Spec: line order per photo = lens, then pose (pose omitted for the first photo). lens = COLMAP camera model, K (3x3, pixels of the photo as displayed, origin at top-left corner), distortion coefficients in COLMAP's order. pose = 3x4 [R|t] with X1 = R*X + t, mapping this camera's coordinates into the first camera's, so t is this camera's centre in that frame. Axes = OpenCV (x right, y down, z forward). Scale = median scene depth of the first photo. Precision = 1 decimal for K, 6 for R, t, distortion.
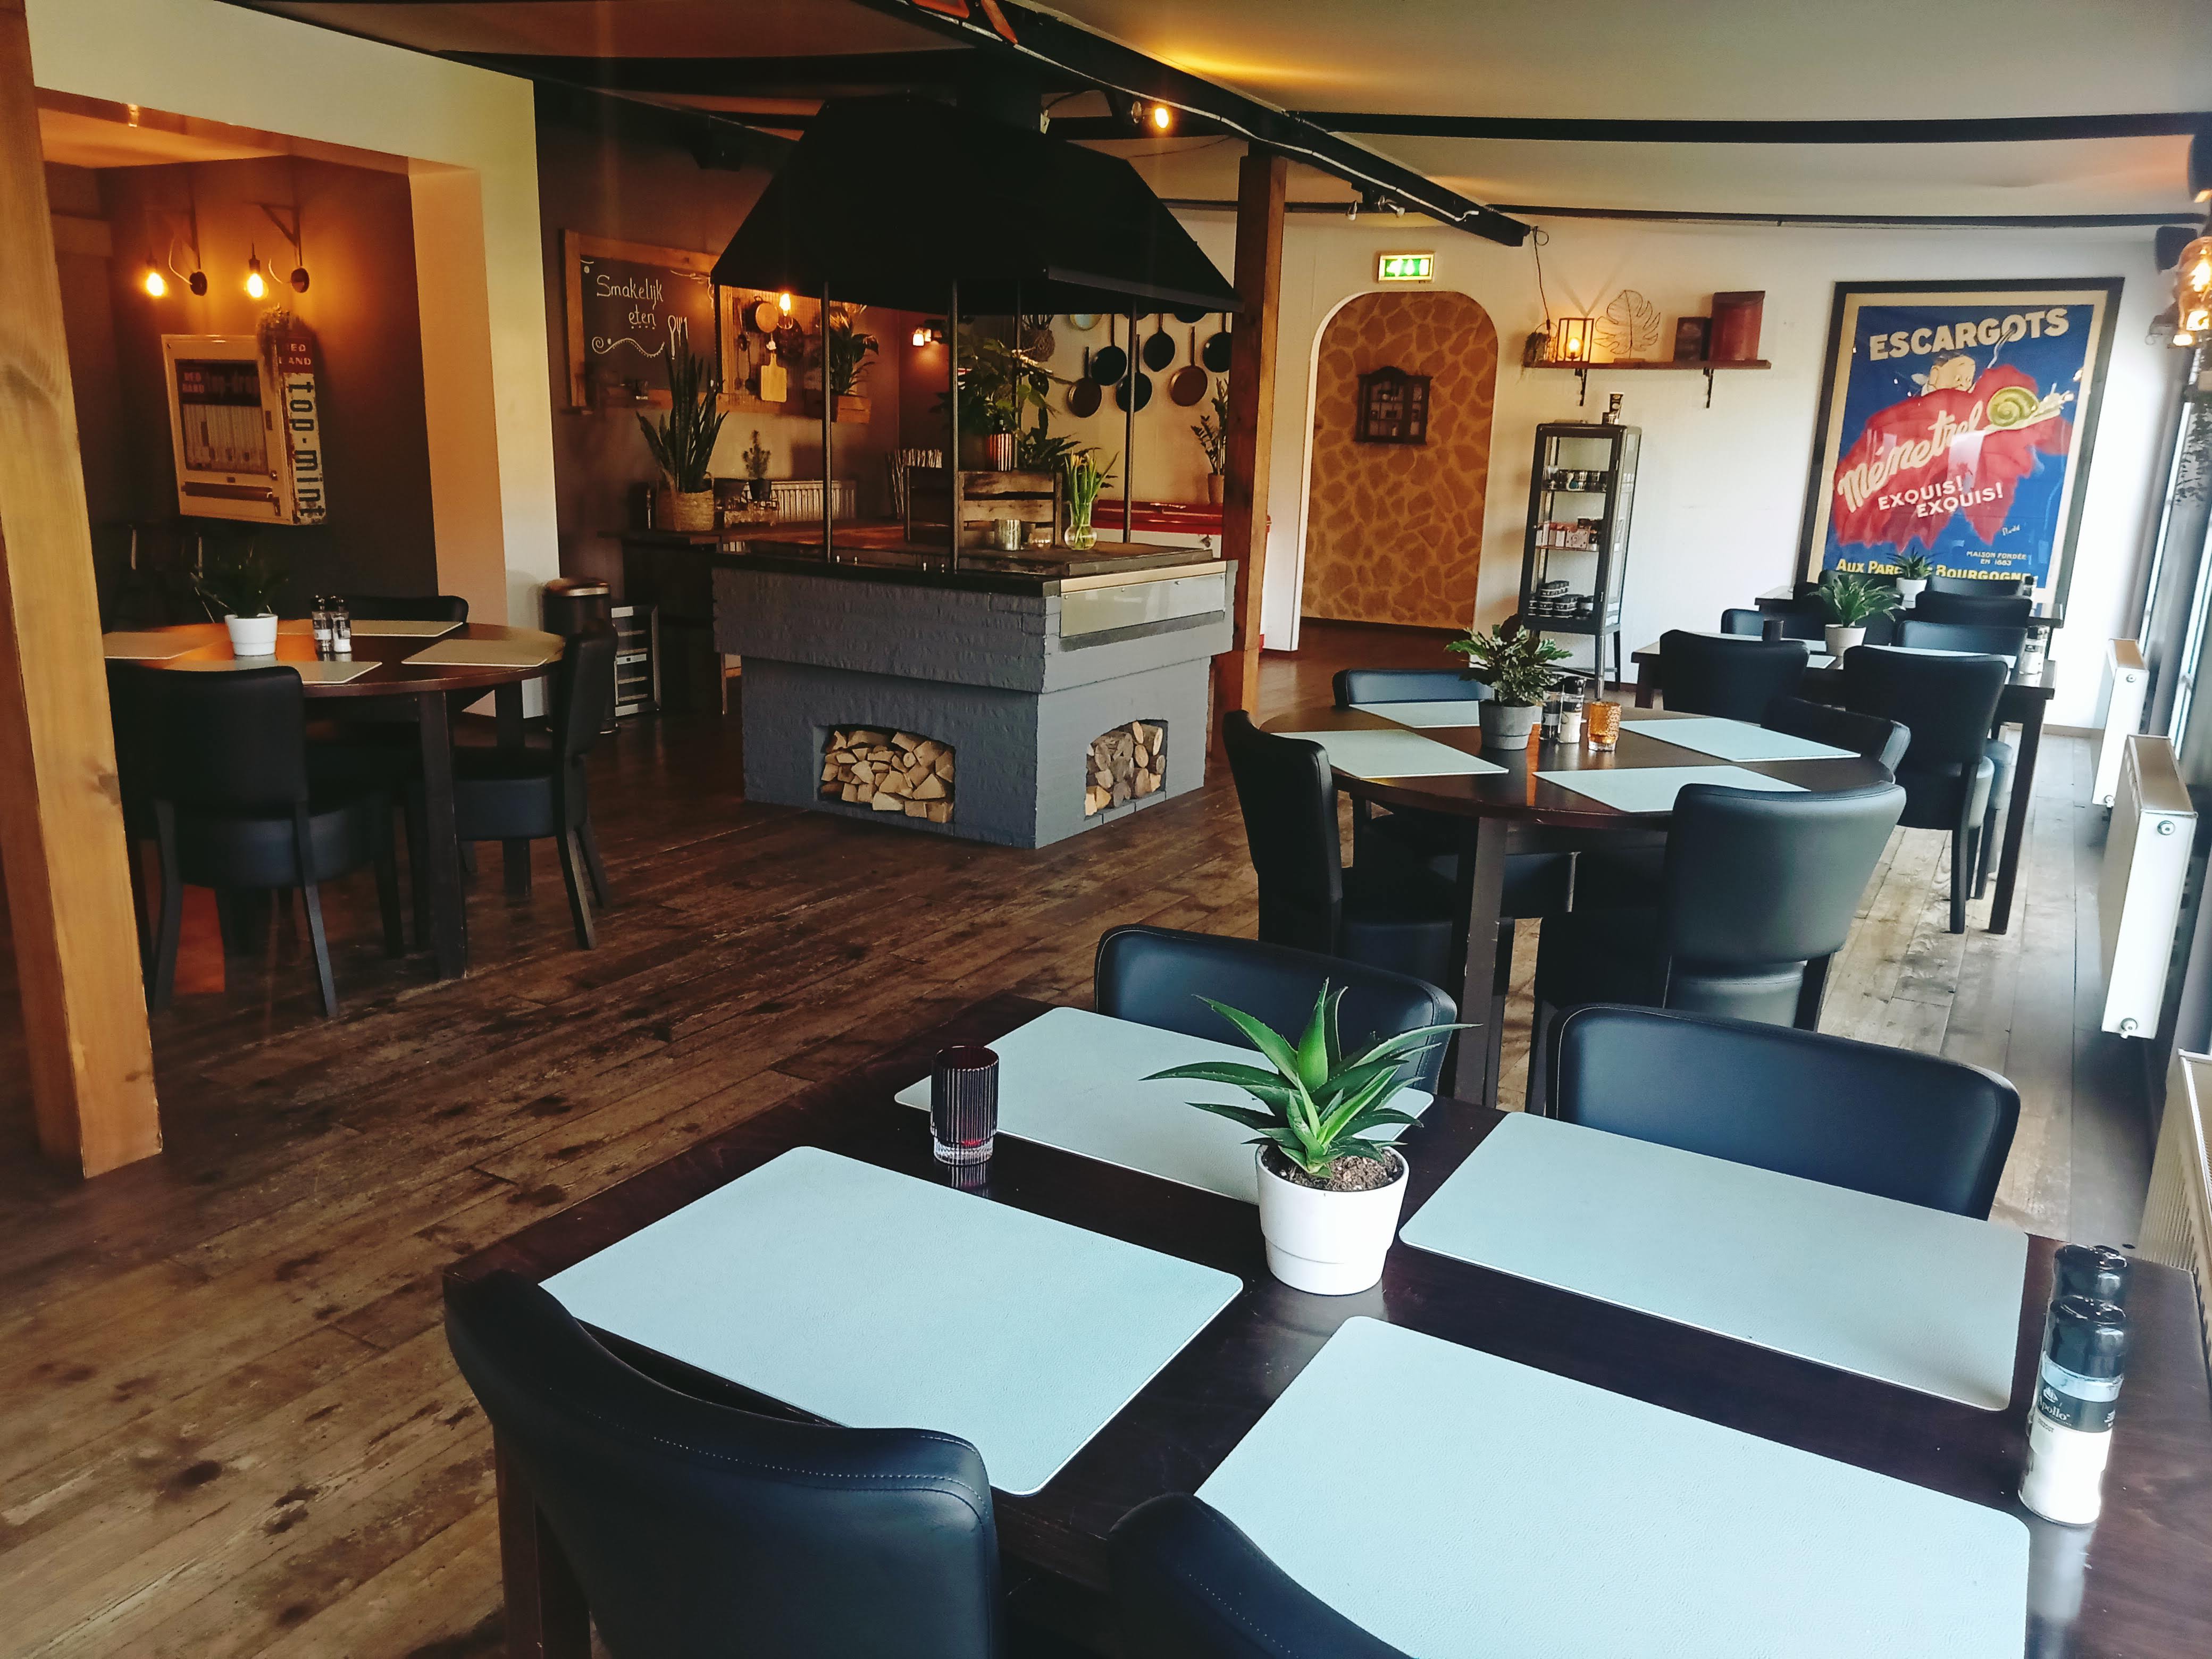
lens RADIAL K [[1649.2, 0, 1106.0], [0, 1649.2, 829.5], [0, 0, 1]] dist [0.051298, -0.064999]
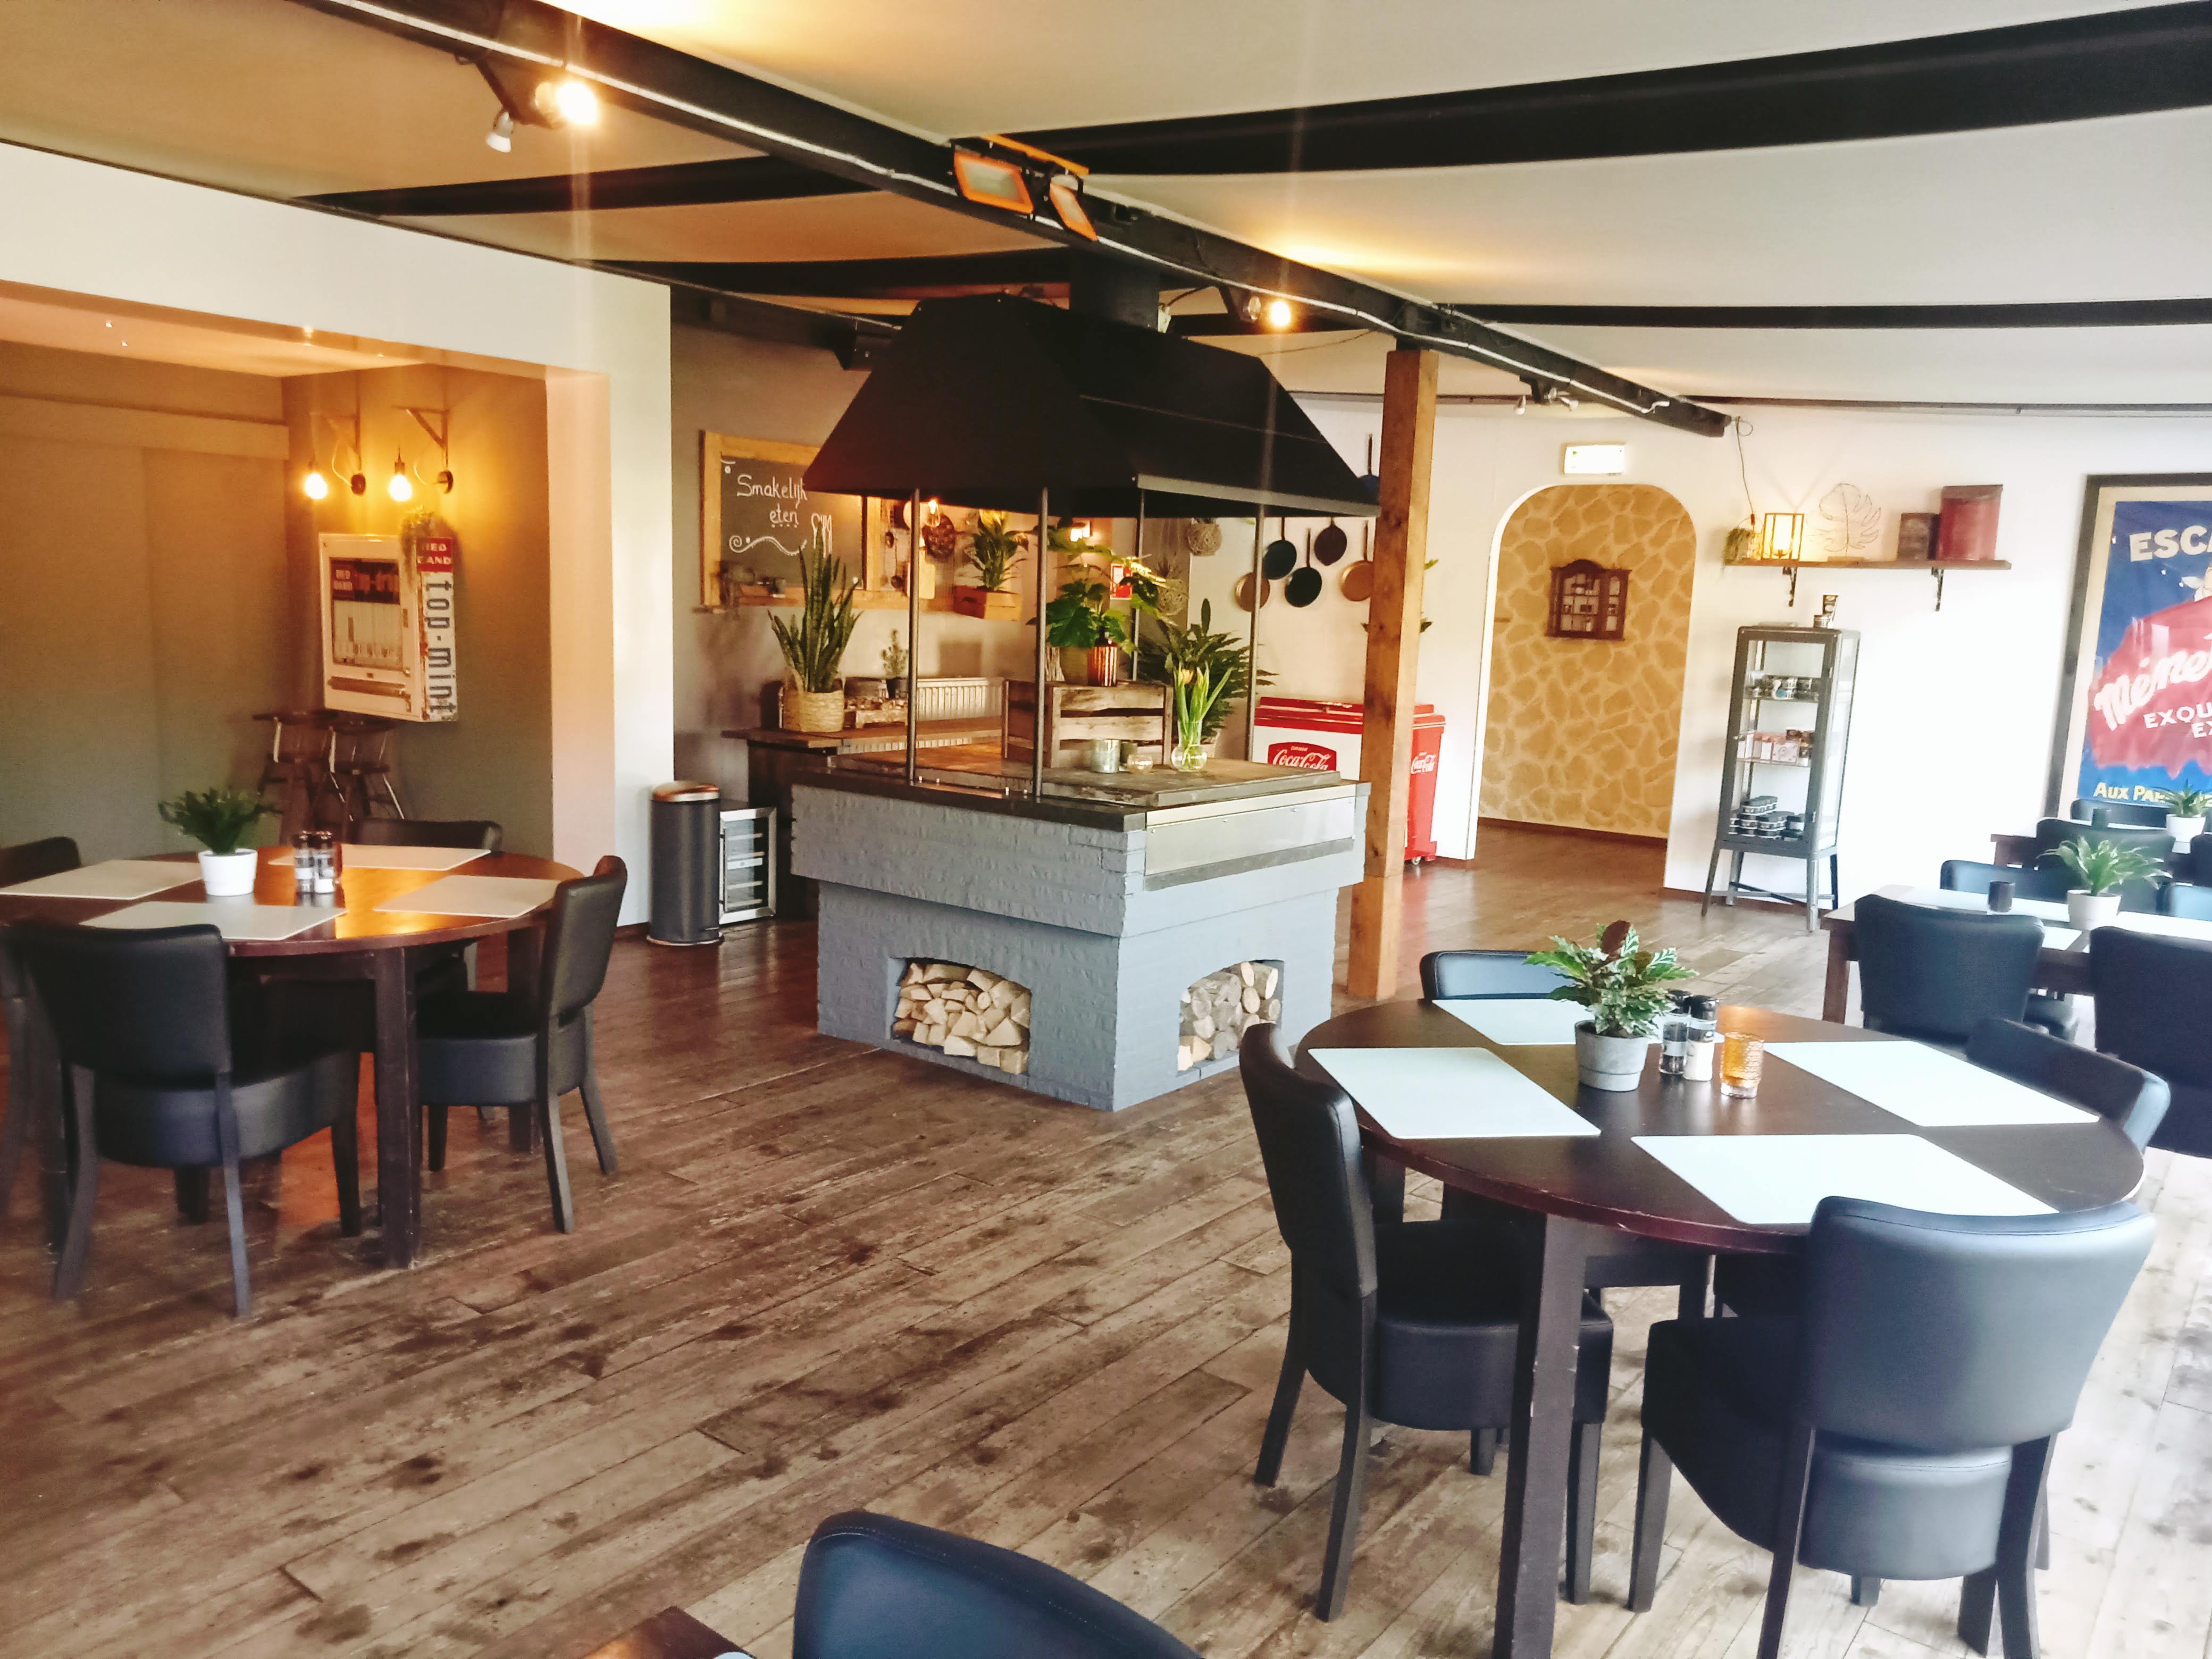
lens RADIAL K [[1644.1, 0, 1106.0], [0, 1644.1, 829.5], [0, 0, 1]] dist [0.032072, -0.012714]
pose [[0.990724, 0.025851, -0.133407, 0.060286], [-0.039068, 0.994475, -0.097431, -0.047670], [0.130151, 0.101739, 0.986260, 0.106968]]
